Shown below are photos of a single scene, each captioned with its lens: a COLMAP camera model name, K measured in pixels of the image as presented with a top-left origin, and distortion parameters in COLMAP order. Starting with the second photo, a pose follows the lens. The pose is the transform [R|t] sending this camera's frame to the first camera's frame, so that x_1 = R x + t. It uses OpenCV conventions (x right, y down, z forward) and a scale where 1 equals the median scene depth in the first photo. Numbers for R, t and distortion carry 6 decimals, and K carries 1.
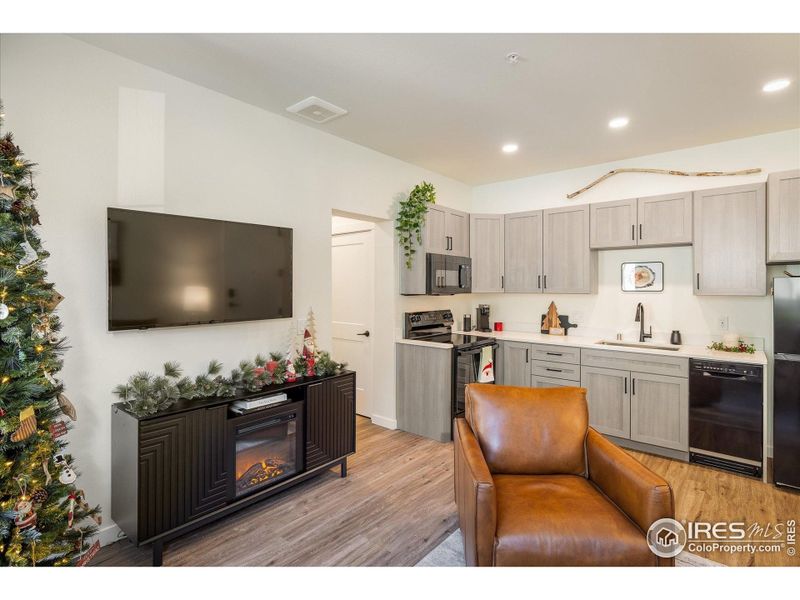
lens RADIAL K [[409.1, 0, 401.6], [0, 409.1, 286.8], [0, 0, 1]] dist [0.000351, 0.000077]
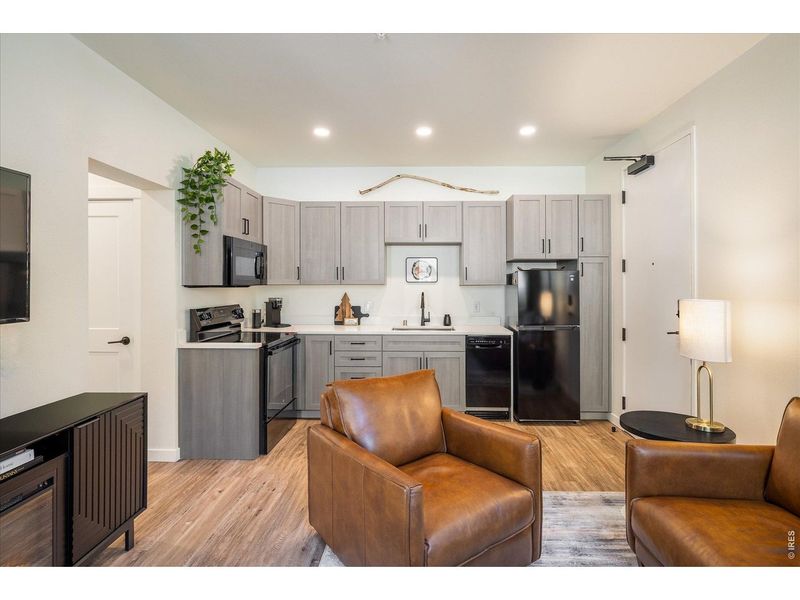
lens RADIAL K [[399.3, 0, 414.8], [0, 399.3, 282.6], [0, 0, 1]] dist [-0.000941, 0.000641]
pose [[0.773747, 0.000741, 0.633494, -0.148097], [0.000474, 0.999998, -0.001748, 0.013584], [-0.633494, 0.001653, 0.773746, 0.133006]]
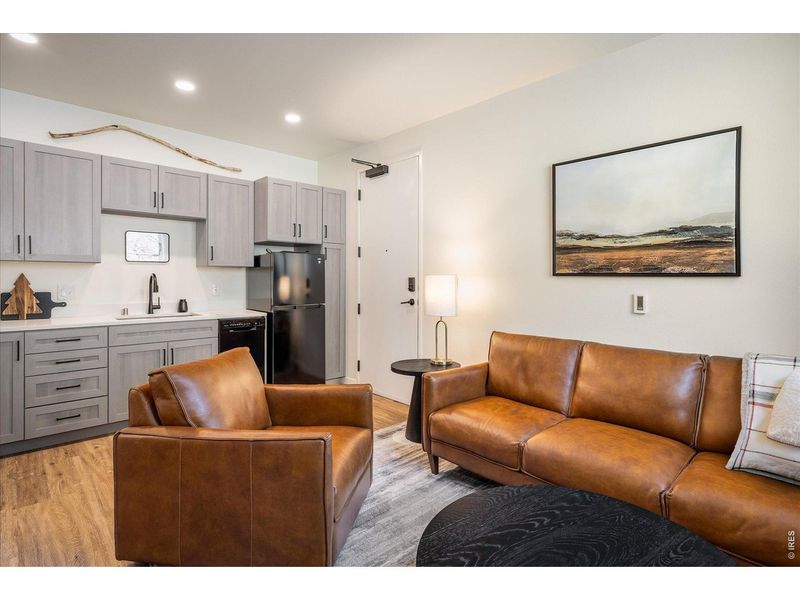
lens RADIAL K [[406.8, 0, 400.8], [0, 406.8, 277.1], [0, 0, 1]] dist [0.000933, 0.000411]
pose [[0.105651, 0.001089, 0.994403, -0.305599], [-0.005754, 0.999983, -0.000484, 0.043573], [-0.994387, -0.005671, 0.105656, 0.304646]]
